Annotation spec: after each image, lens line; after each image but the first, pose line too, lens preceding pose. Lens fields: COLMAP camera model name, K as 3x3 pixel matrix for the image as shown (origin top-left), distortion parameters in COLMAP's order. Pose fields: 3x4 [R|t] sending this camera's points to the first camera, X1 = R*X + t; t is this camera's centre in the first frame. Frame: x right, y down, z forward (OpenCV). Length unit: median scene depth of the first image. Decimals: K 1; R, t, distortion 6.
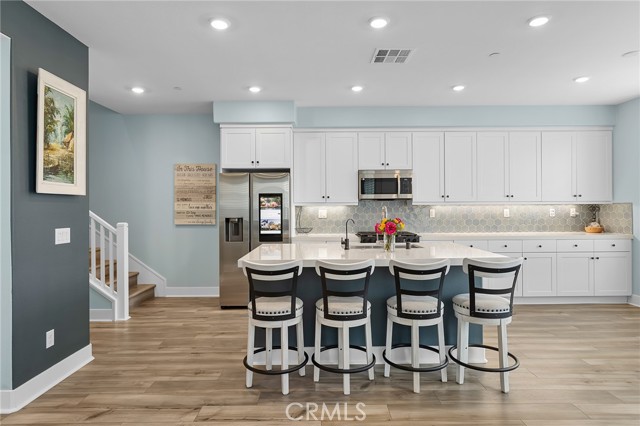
lens RADIAL K [[364.0, 0, 317.4], [0, 364.0, 209.3], [0, 0, 1]] dist [0.000220, -0.001859]
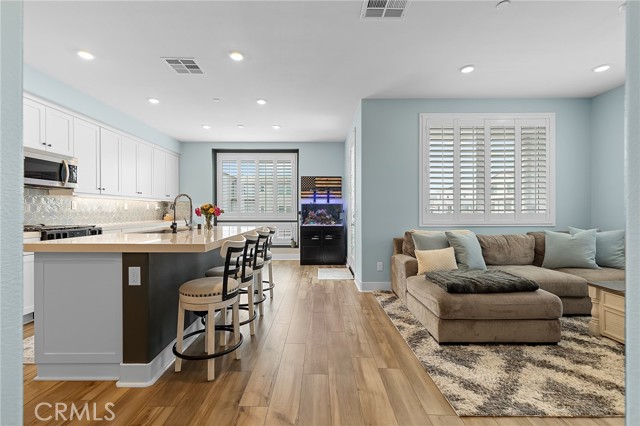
lens RADIAL K [[288.0, 0, 318.1], [0, 288.0, 209.7], [0, 0, 1]] dist [0.007671, -0.001493]
pose [[-0.000596, 0.010927, 0.999940, -0.507319], [0.000930, 0.999940, -0.010927, 0.035787], [-0.999999, 0.000923, -0.000606, 0.400930]]
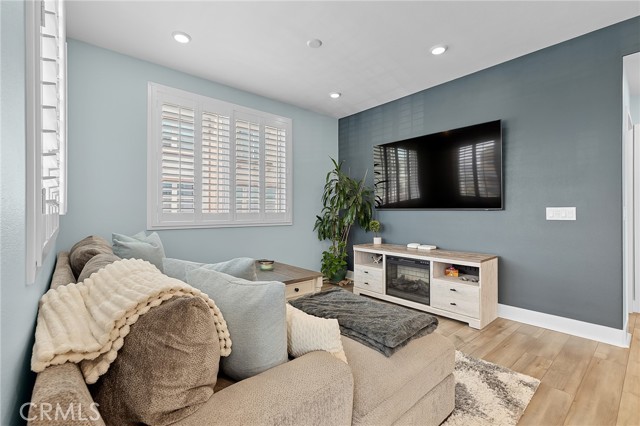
lens RADIAL K [[288.0, 0, 317.0], [0, 288.0, 210.5], [0, 0, 1]] dist [0.007671, -0.001493]
pose [[-0.756396, 0.002672, -0.654108, 0.313448], [0.002105, 0.999996, 0.001651, 0.035340], [0.654110, -0.000128, -0.756399, 0.338560]]
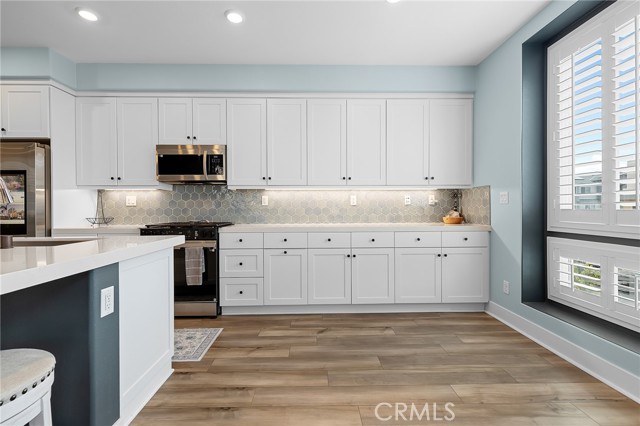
lens RADIAL K [[288.0, 0, 317.4], [0, 288.0, 210.7], [0, 0, 1]] dist [0.007671, -0.001493]
pose [[0.999681, 0.001632, 0.025192, 0.473074], [-0.001830, 0.999967, 0.007854, 0.033000], [-0.025179, -0.007898, 0.999652, 0.379857]]
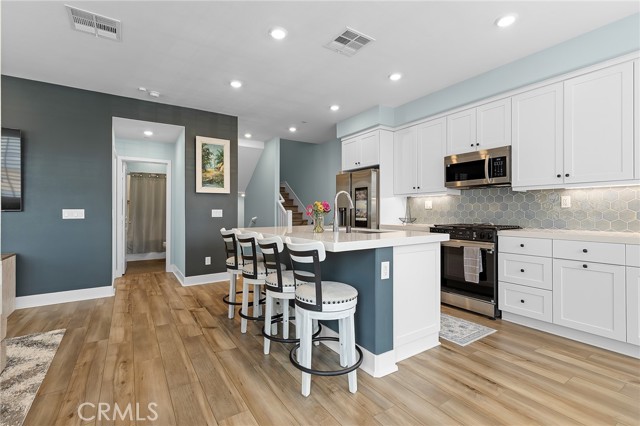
lens RADIAL K [[288.0, 0, 318.0], [0, 288.0, 210.3], [0, 0, 1]] dist [0.007671, -0.001493]
pose [[0.552912, 0.002157, -0.833237, 0.580252], [-0.002167, 0.999997, 0.001151, 0.031355], [0.833237, 0.001170, 0.552915, 0.338018]]
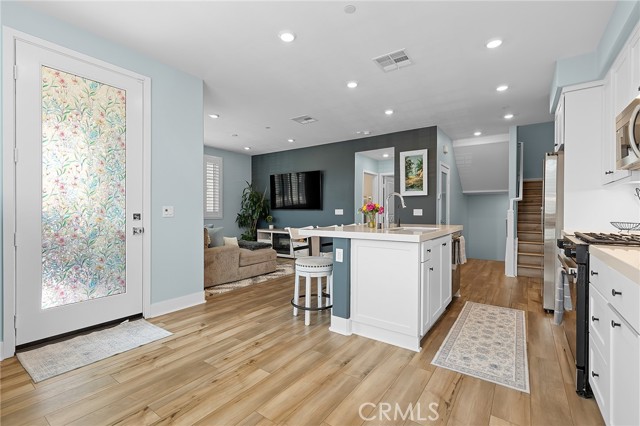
lens RADIAL K [[288.0, 0, 321.4], [0, 288.0, 210.1], [0, 0, 1]] dist [0.007671, -0.001493]
pose [[-0.569143, 0.002187, -0.822236, 0.758154], [0.000202, 0.999997, 0.002519, 0.030807], [0.822238, 0.001267, -0.569142, 0.930981]]
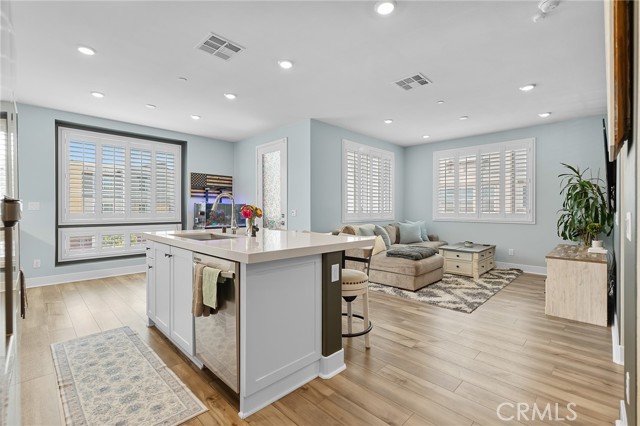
lens RADIAL K [[288.0, 0, 318.7], [0, 288.0, 210.4], [0, 0, 1]] dist [0.007671, -0.001493]
pose [[-0.709854, 0.004426, 0.704335, -0.399485], [0.004414, 0.999989, -0.001835, 0.028577], [-0.704335, 0.001806, -0.709866, 0.968959]]
